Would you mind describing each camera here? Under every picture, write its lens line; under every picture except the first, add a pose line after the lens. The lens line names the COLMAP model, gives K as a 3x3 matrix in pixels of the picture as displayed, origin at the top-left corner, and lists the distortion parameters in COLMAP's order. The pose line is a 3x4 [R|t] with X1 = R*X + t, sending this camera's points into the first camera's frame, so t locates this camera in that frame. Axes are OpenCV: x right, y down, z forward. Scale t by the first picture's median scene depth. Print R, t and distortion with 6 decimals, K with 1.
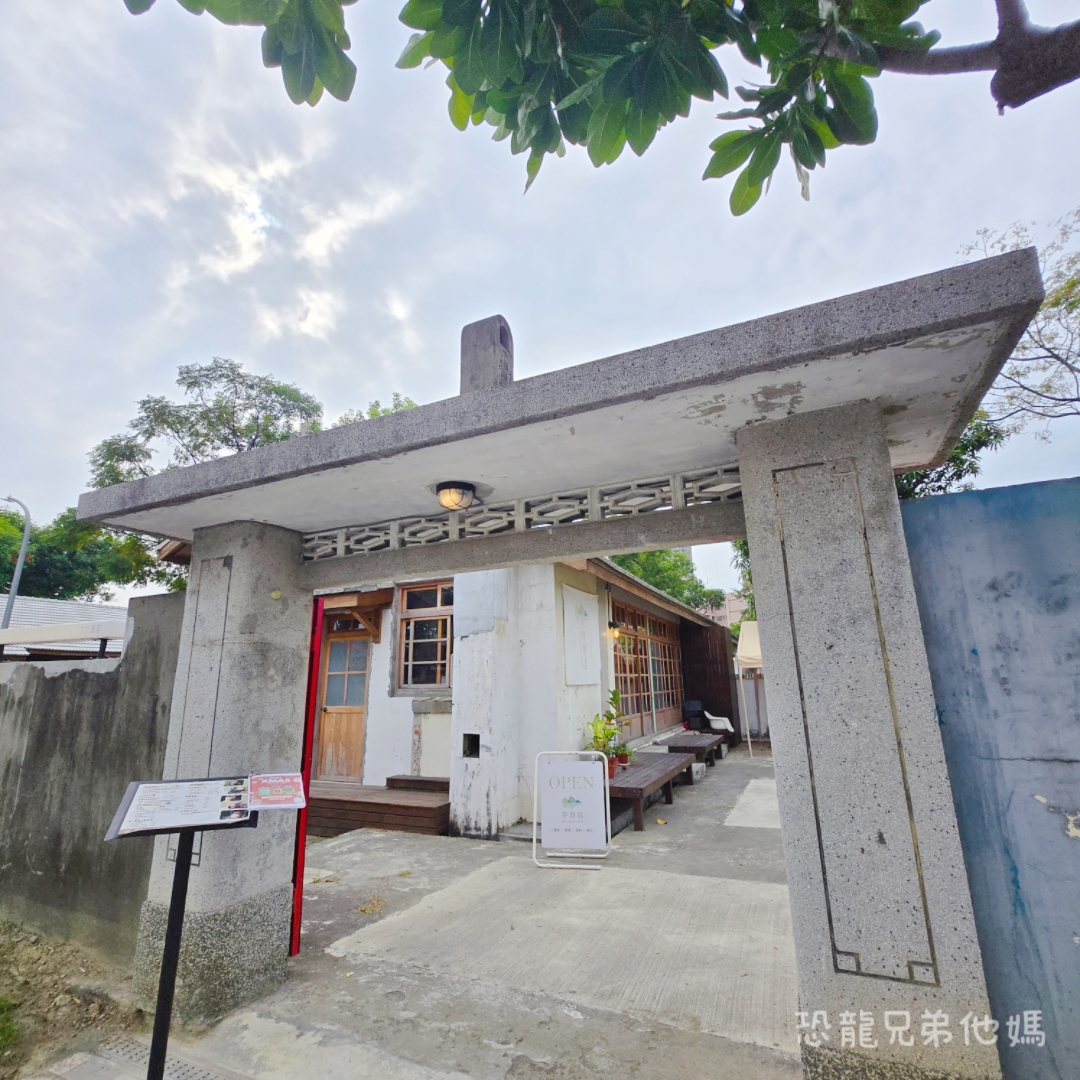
lens RADIAL K [[566.2, 0, 543.5], [0, 566.2, 546.3], [0, 0, 1]] dist [0.016047, -0.018962]
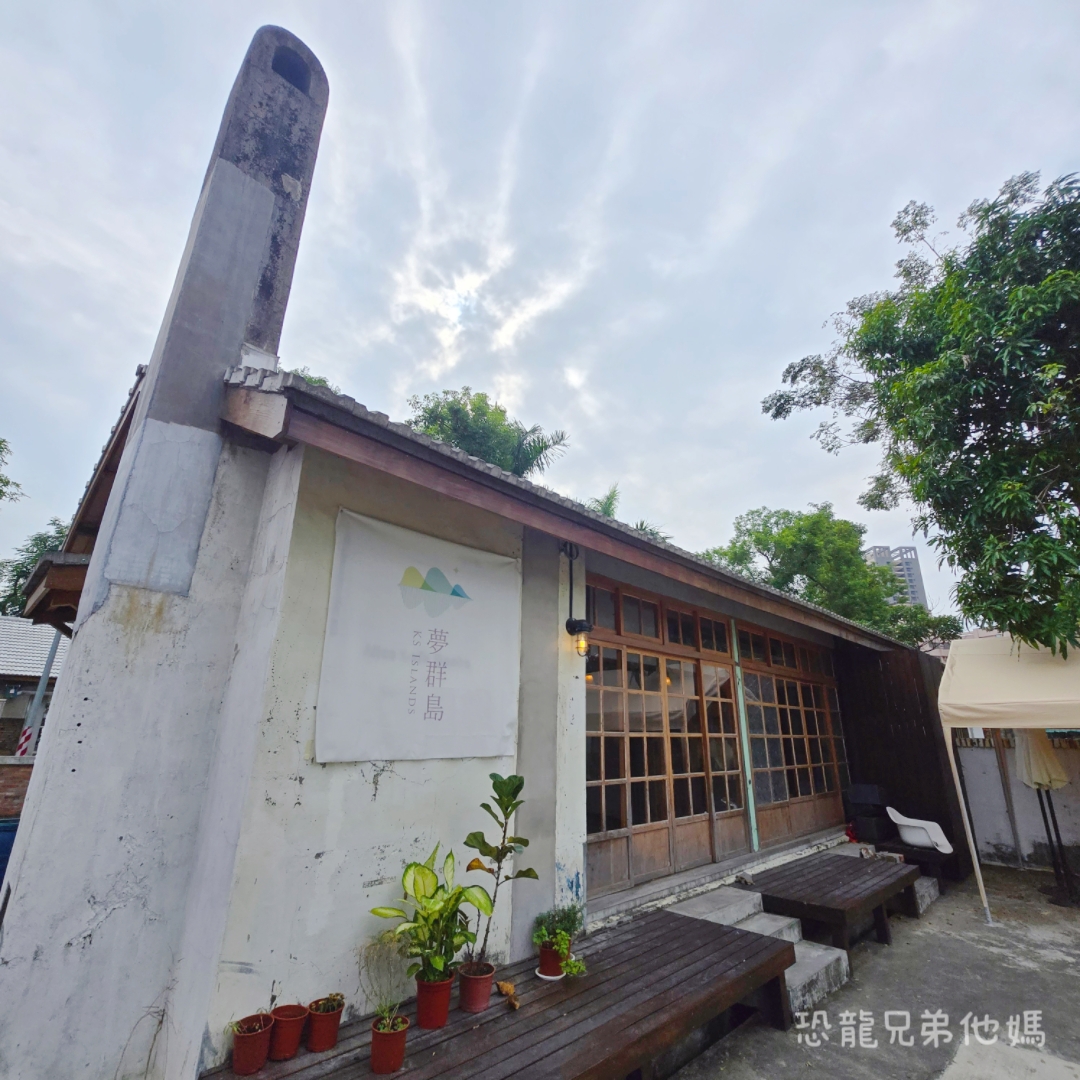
lens RADIAL K [[541.0, 0, 560.4], [0, 541.0, 538.7], [0, 0, 1]] dist [0.014397, -0.015316]
pose [[0.941743, -0.091852, -0.323547, 0.178833], [0.054837, 0.991047, -0.121734, 0.082448], [0.331832, 0.096899, 0.938349, 0.379300]]
